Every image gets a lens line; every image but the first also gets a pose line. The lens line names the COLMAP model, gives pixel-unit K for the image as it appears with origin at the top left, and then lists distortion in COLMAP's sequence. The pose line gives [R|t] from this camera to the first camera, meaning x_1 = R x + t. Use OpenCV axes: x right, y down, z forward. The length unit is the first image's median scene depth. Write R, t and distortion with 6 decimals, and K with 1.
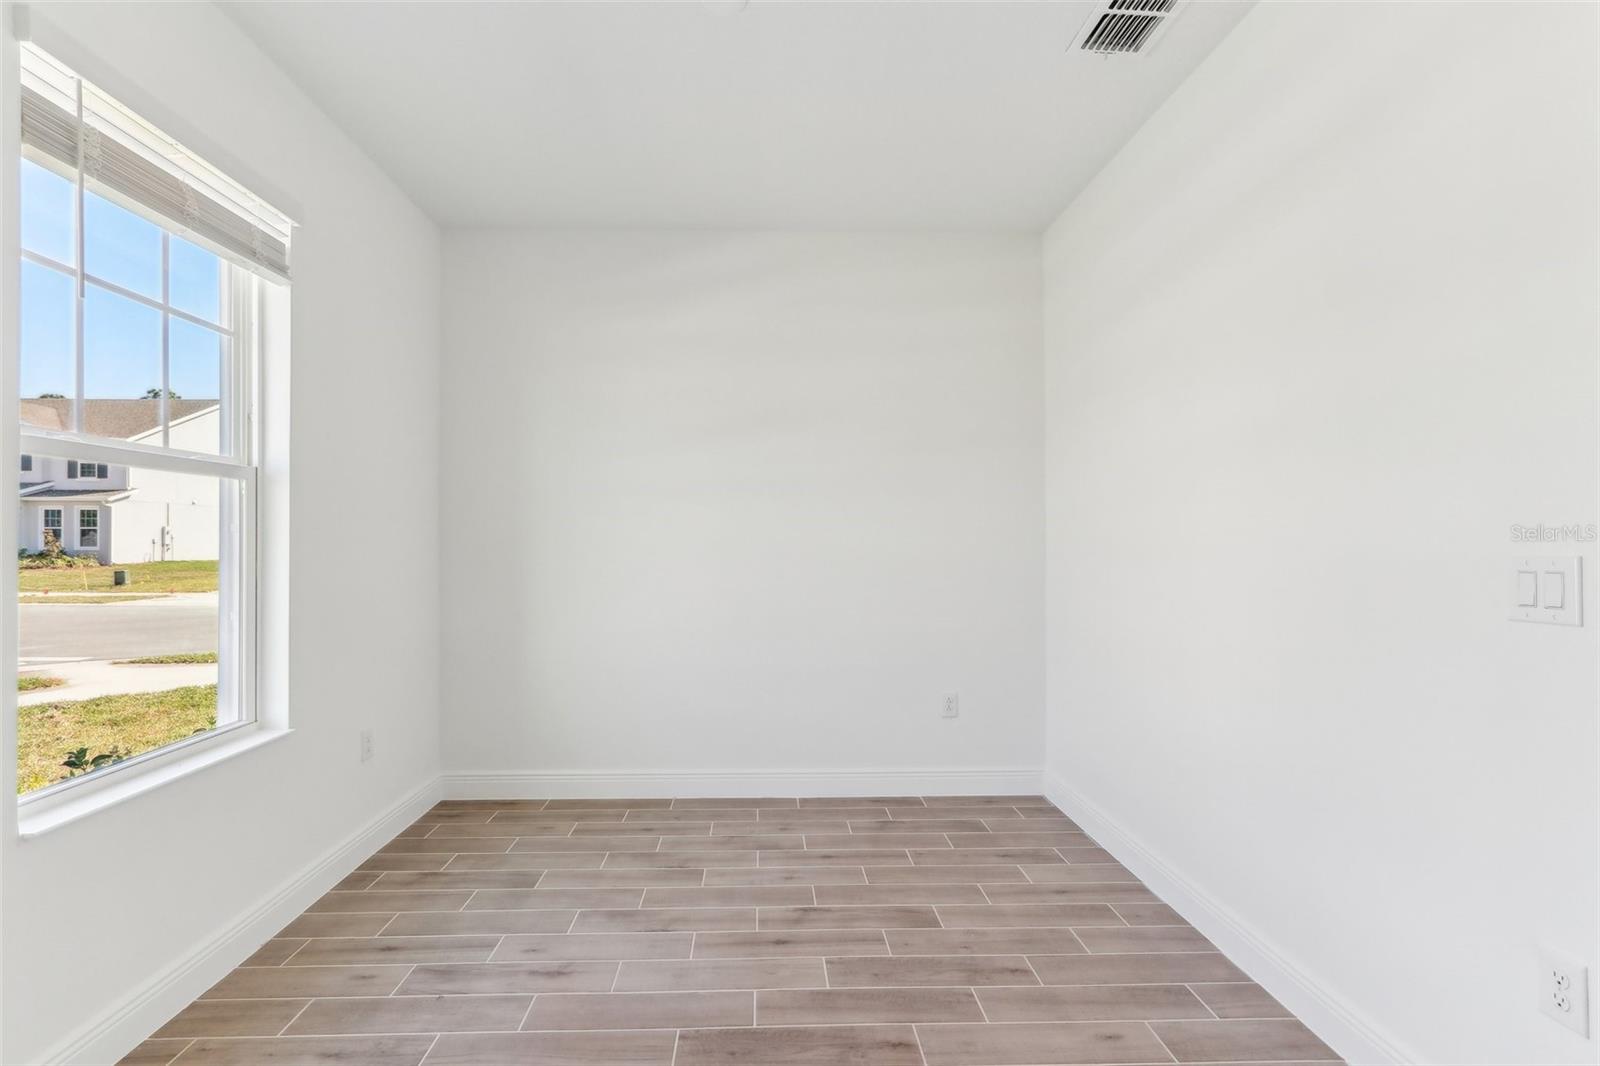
lens RADIAL K [[747.4, 0, 800.0], [0, 747.4, 533.0], [0, 0, 1]] dist [-0.000975, 0.000554]
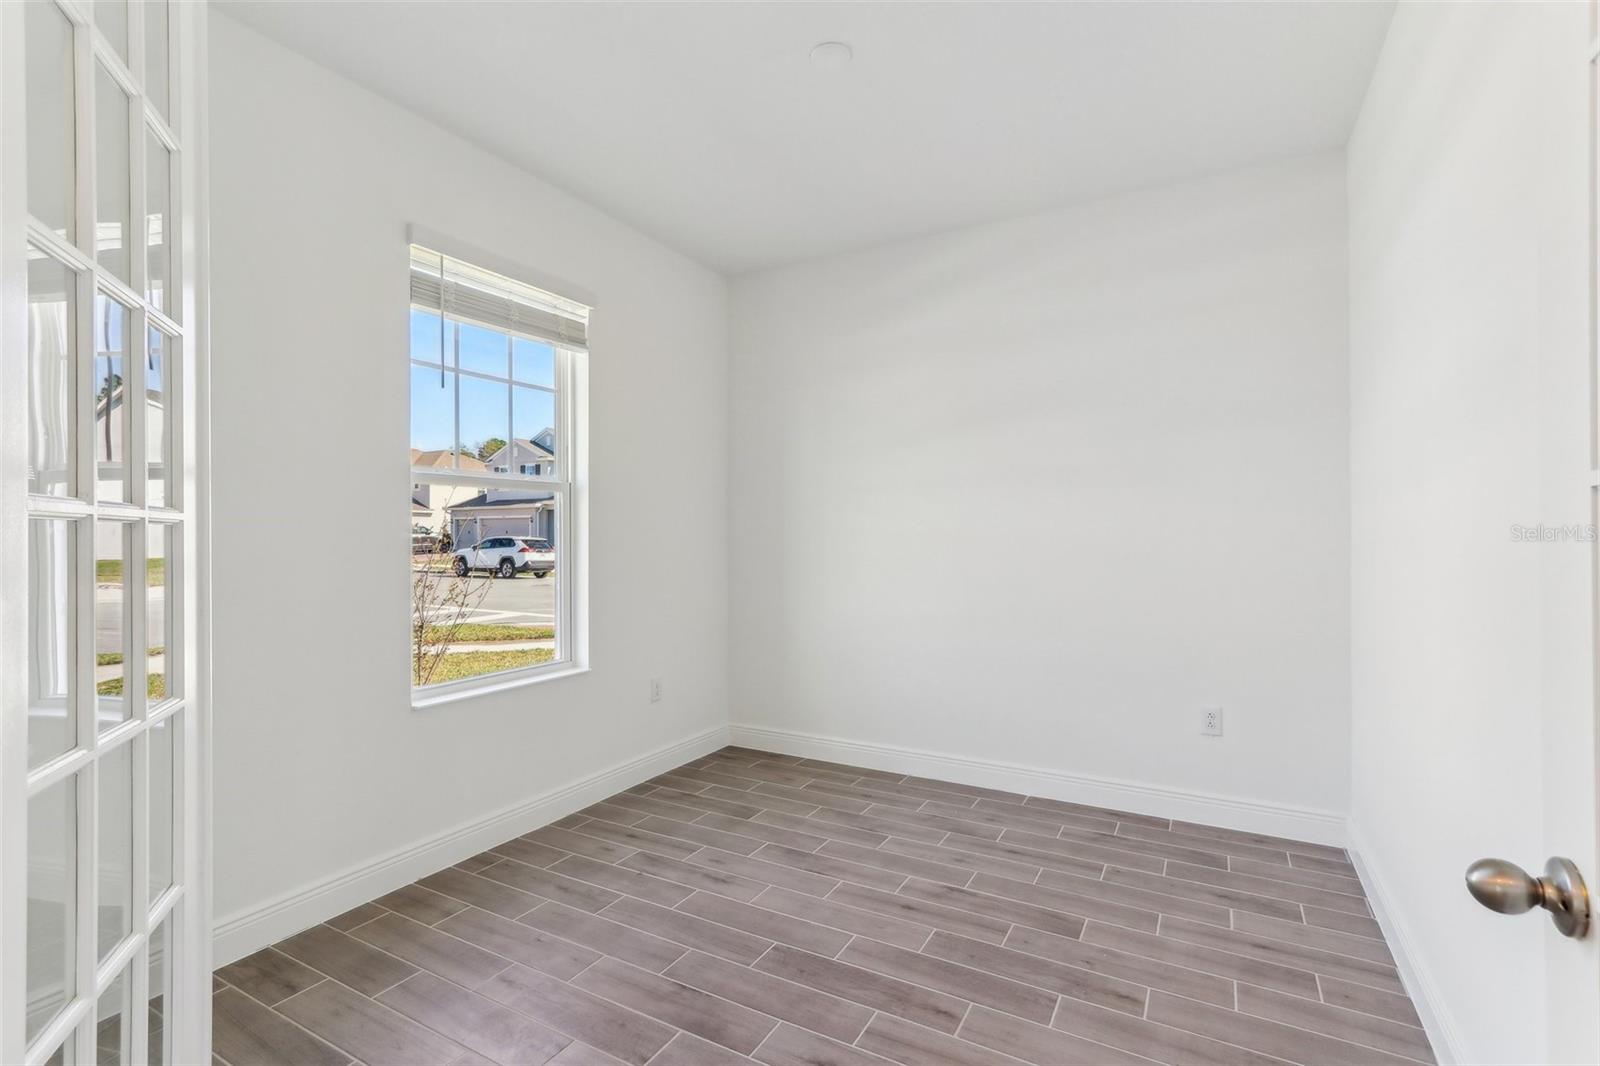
lens RADIAL K [[751.7, 0, 769.3], [0, 751.7, 527.7], [0, 0, 1]] dist [-0.000818, 0.000778]
pose [[0.847111, -0.007763, -0.531359, 0.343704], [0.009675, 0.999953, 0.000816, -0.000313], [0.531328, -0.005832, 0.847146, -0.015507]]
